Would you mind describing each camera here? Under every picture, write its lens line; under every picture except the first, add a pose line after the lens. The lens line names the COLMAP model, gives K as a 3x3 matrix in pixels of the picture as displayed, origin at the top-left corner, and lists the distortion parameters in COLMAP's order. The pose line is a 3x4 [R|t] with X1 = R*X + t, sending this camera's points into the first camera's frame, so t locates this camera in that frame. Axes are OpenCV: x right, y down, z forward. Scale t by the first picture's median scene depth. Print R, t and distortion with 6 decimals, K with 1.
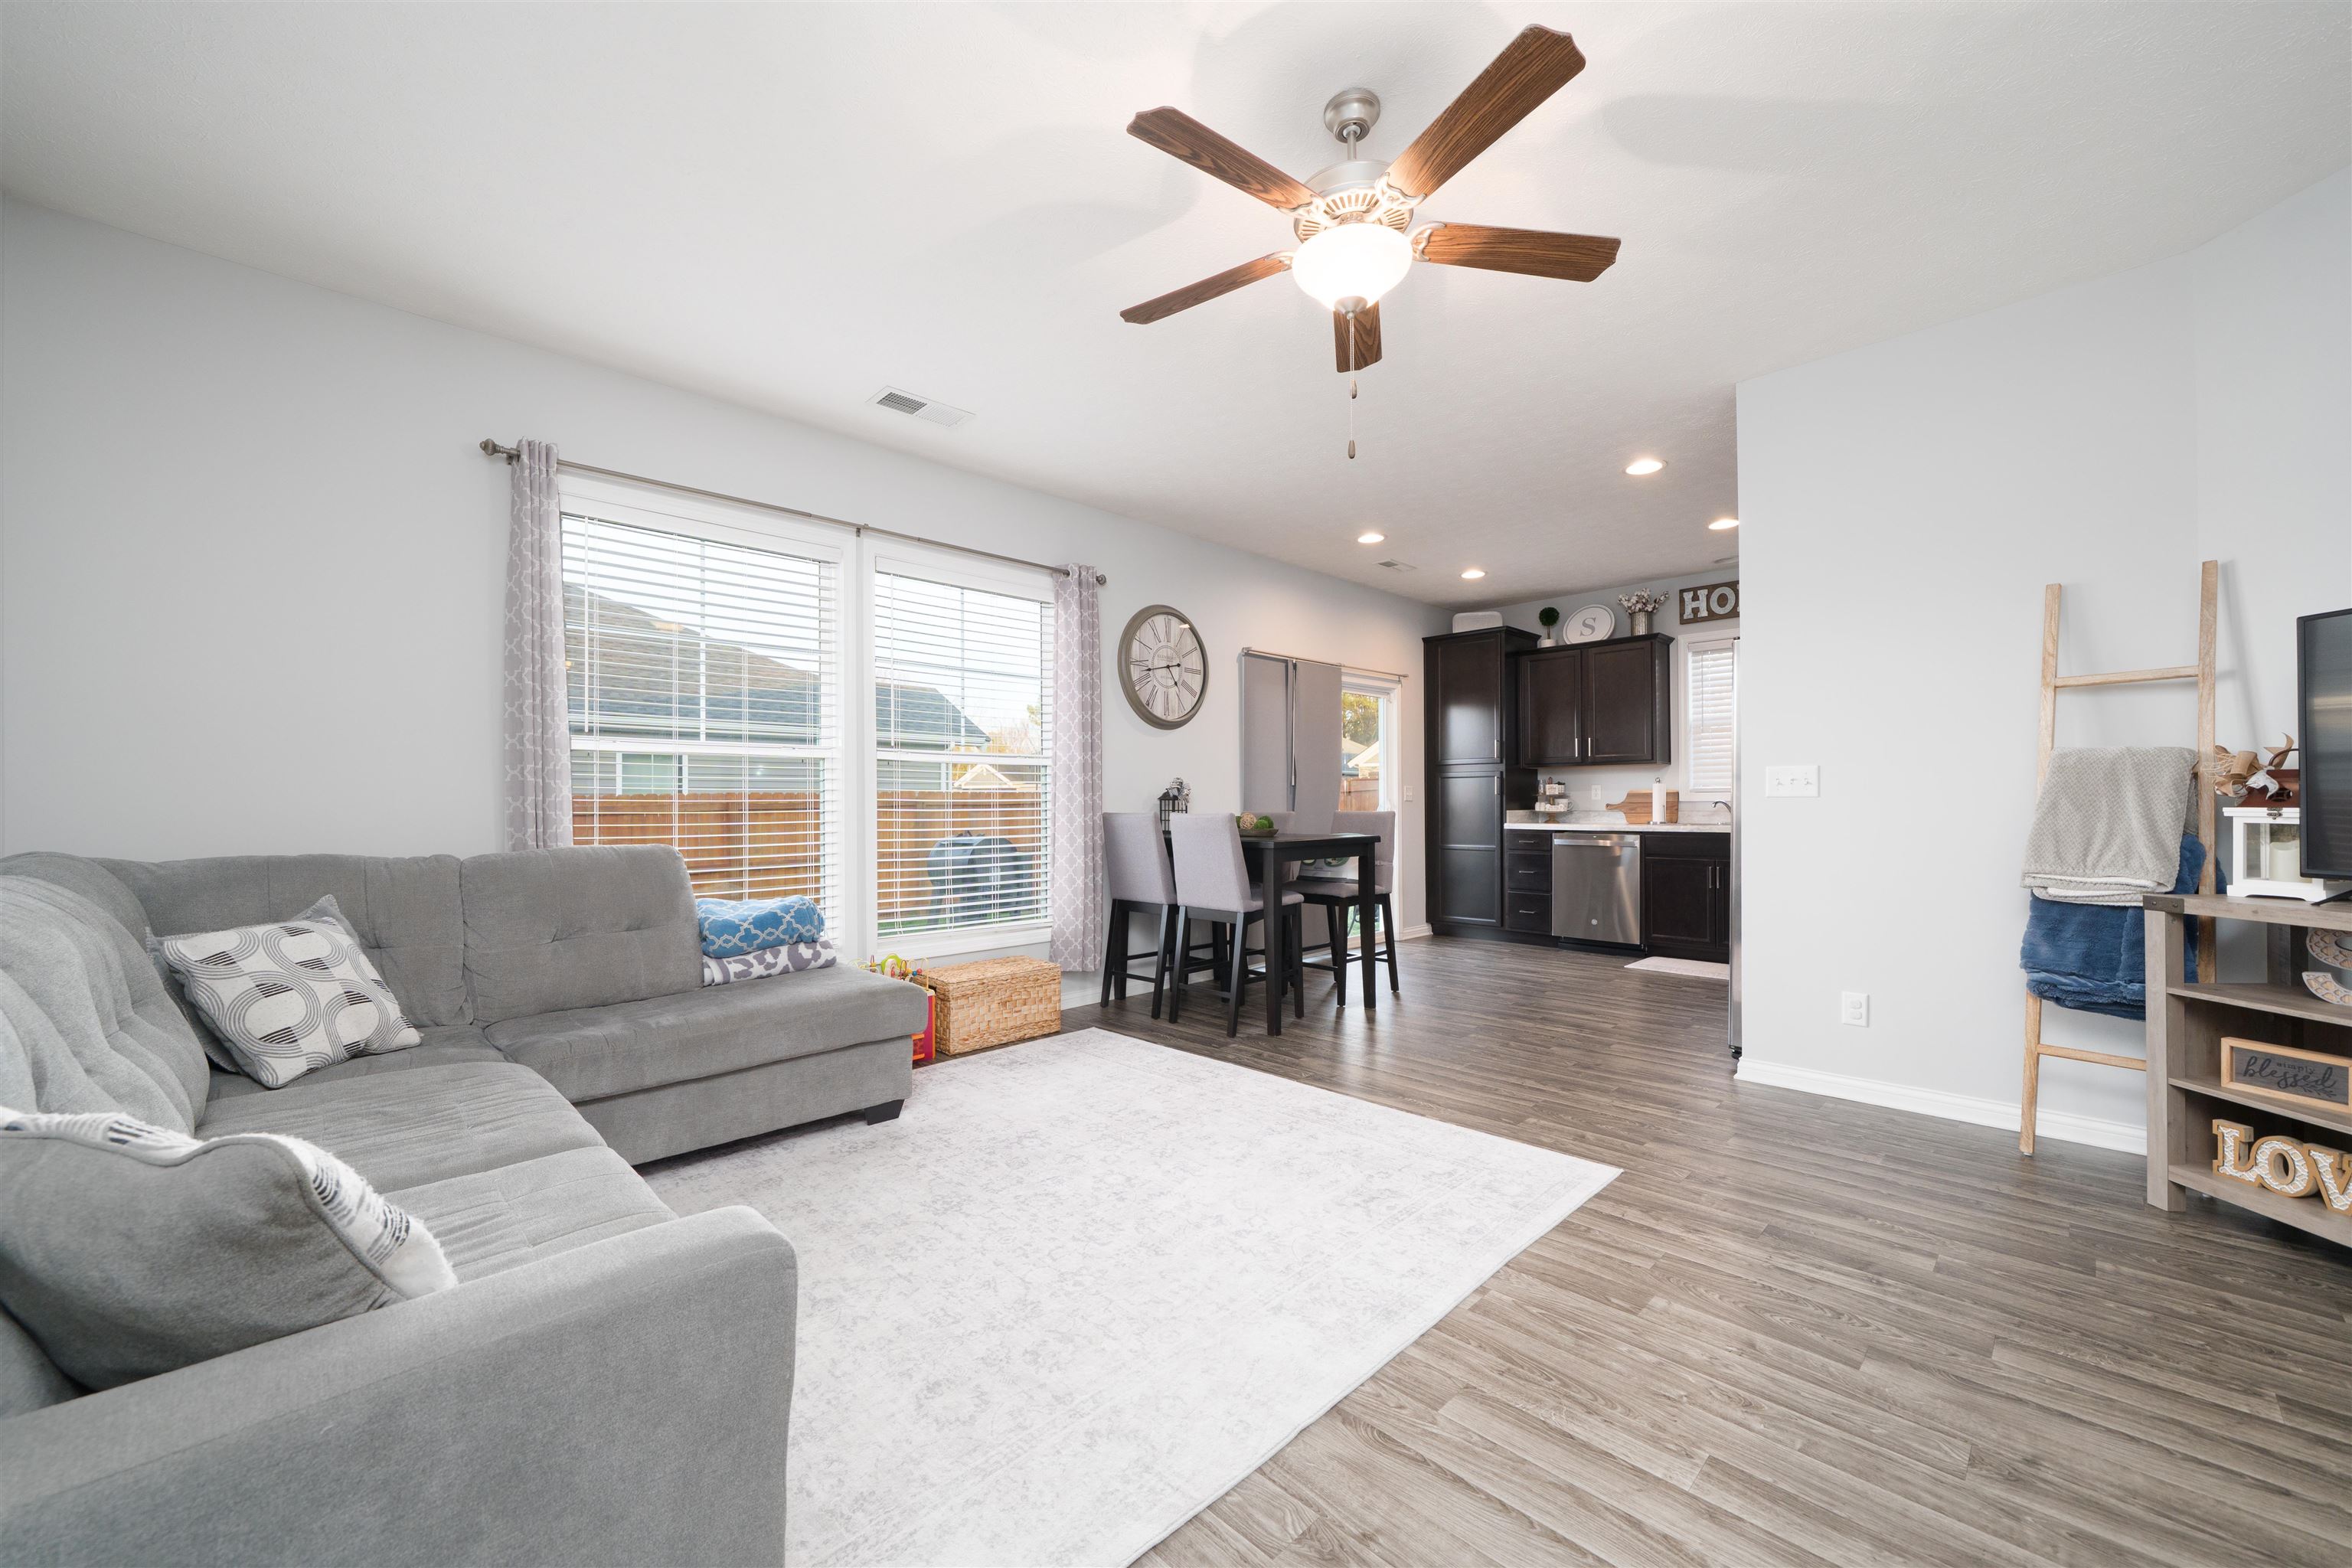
lens RADIAL K [[905.9, 0, 1166.1], [0, 905.9, 805.0], [0, 0, 1]] dist [-0.000296, -0.000079]
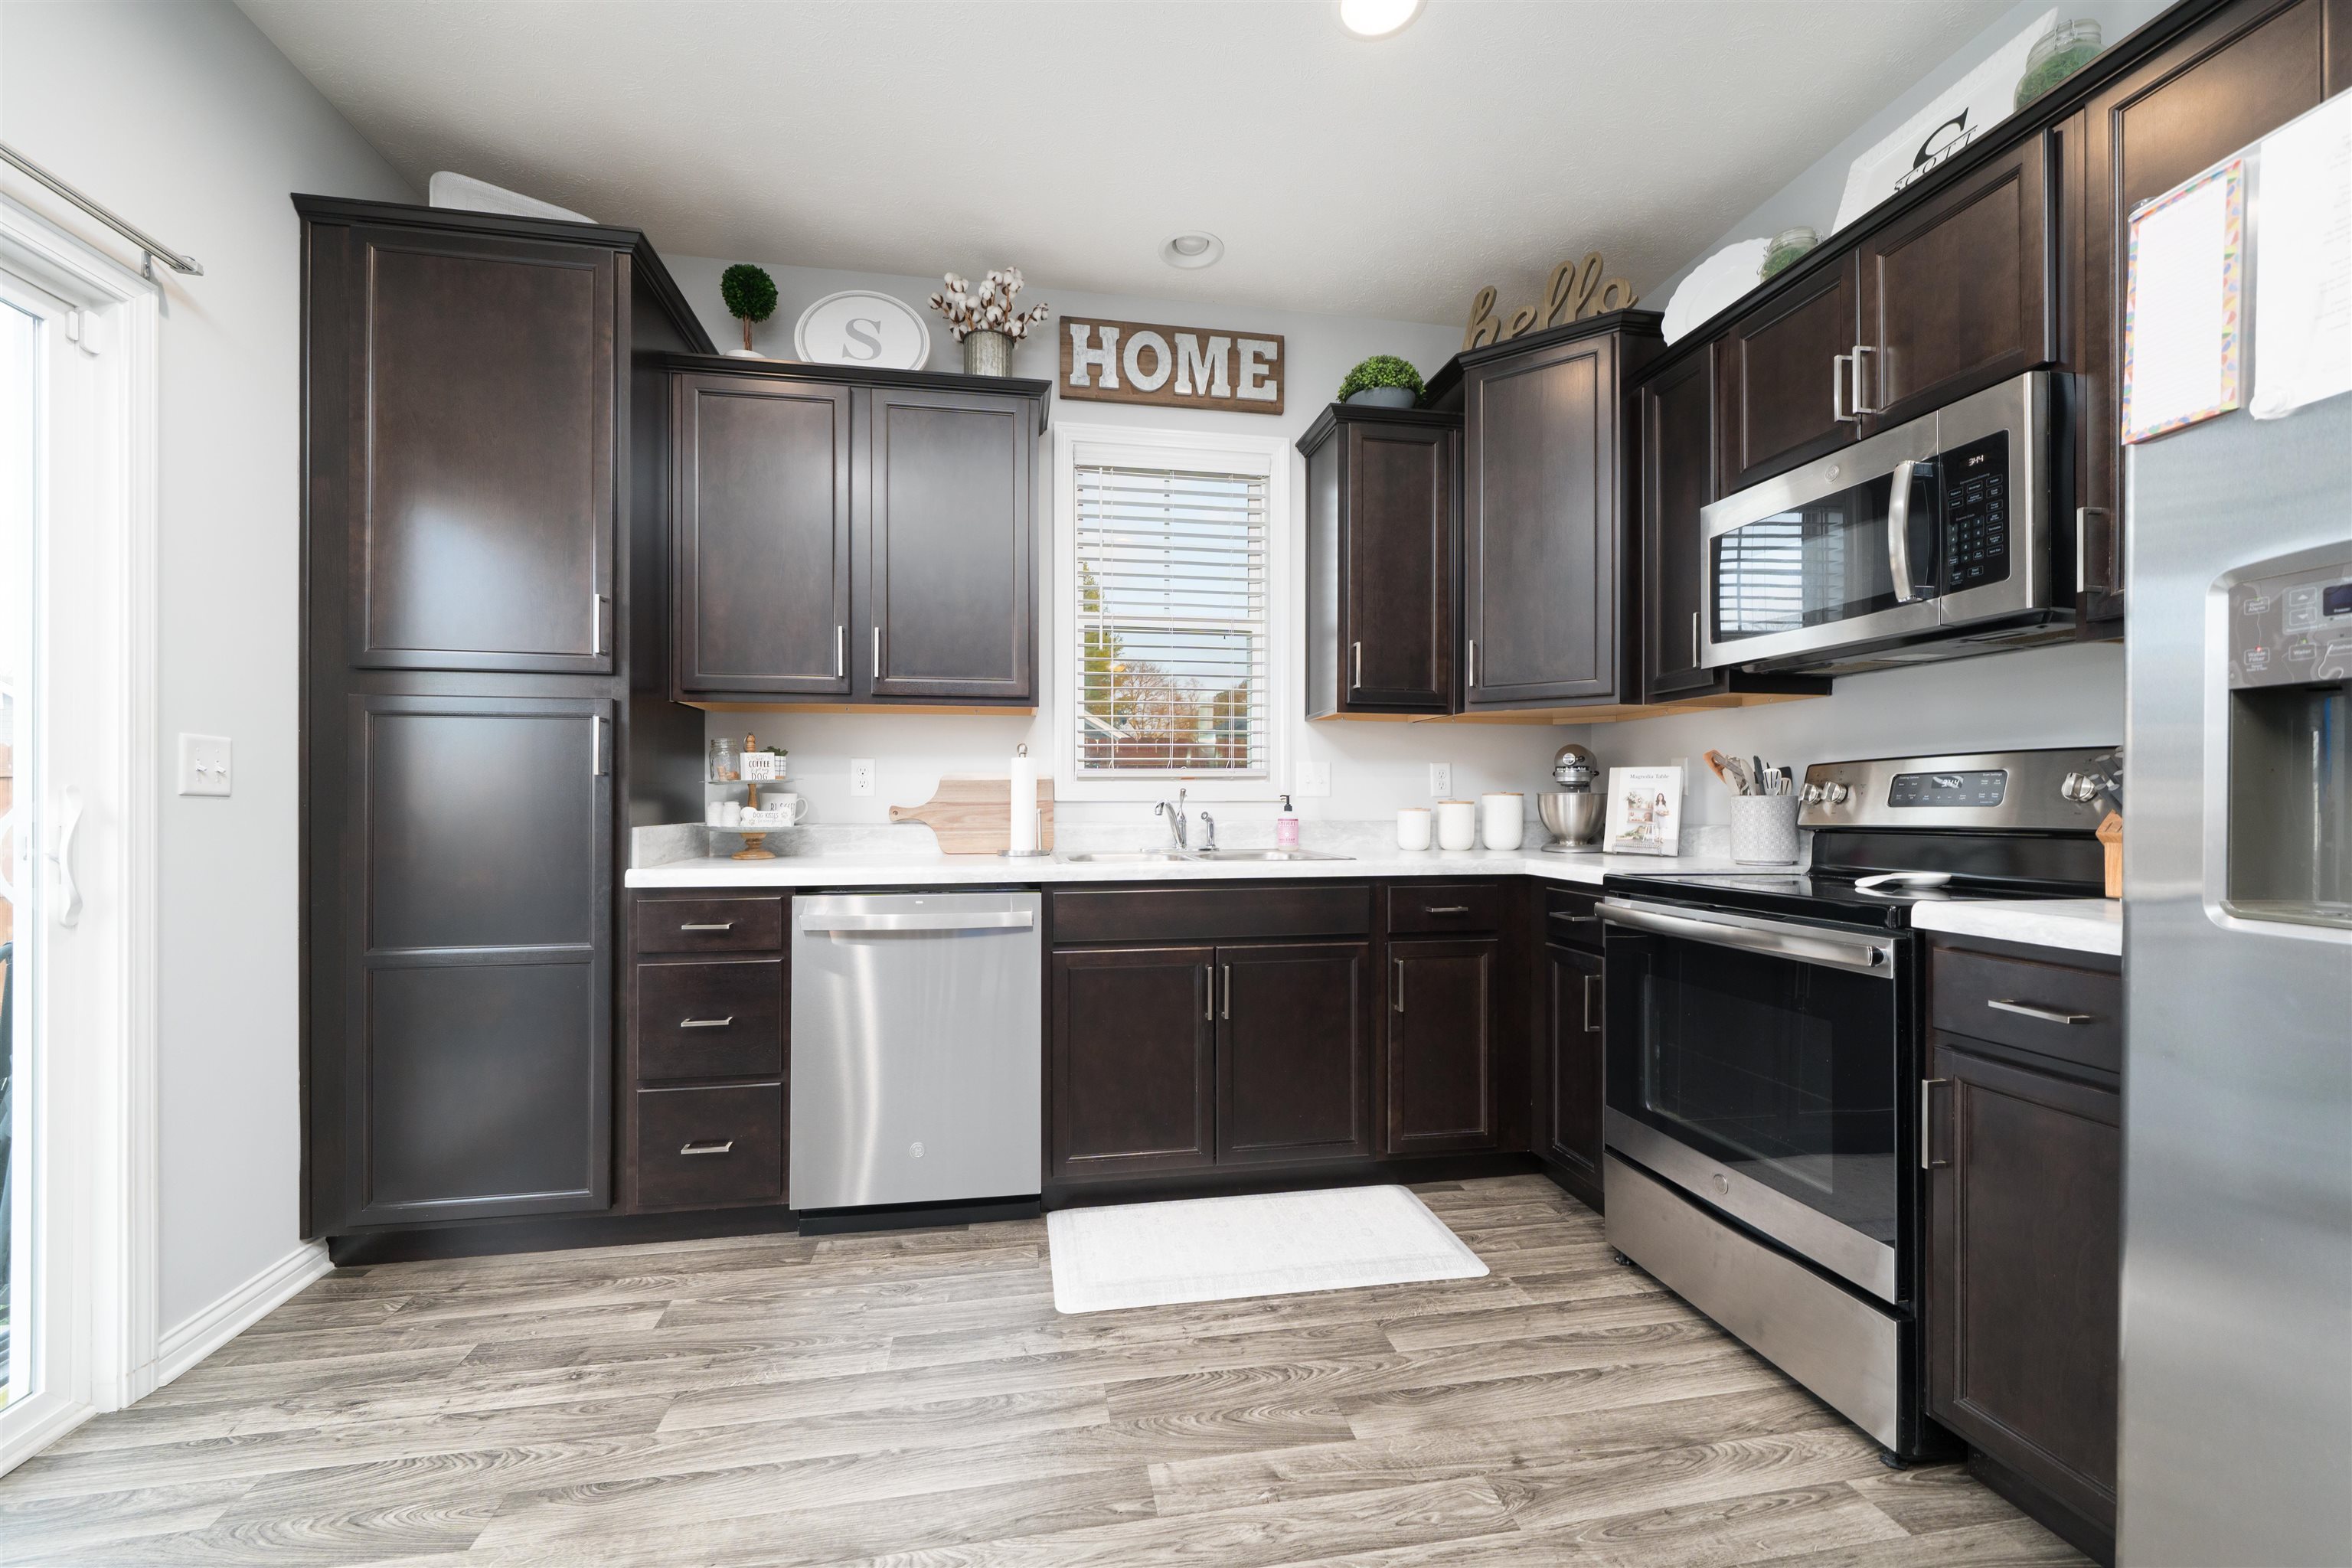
lens RADIAL K [[945.6, 0, 1173.0], [0, 945.6, 804.9], [0, 0, 1]] dist [-0.001494, -0.000107]
pose [[0.557898, 0.006706, 0.829882, 0.216073], [-0.005534, 0.999975, -0.004360, -0.001082], [-0.829891, -0.002160, 0.557921, 0.683644]]
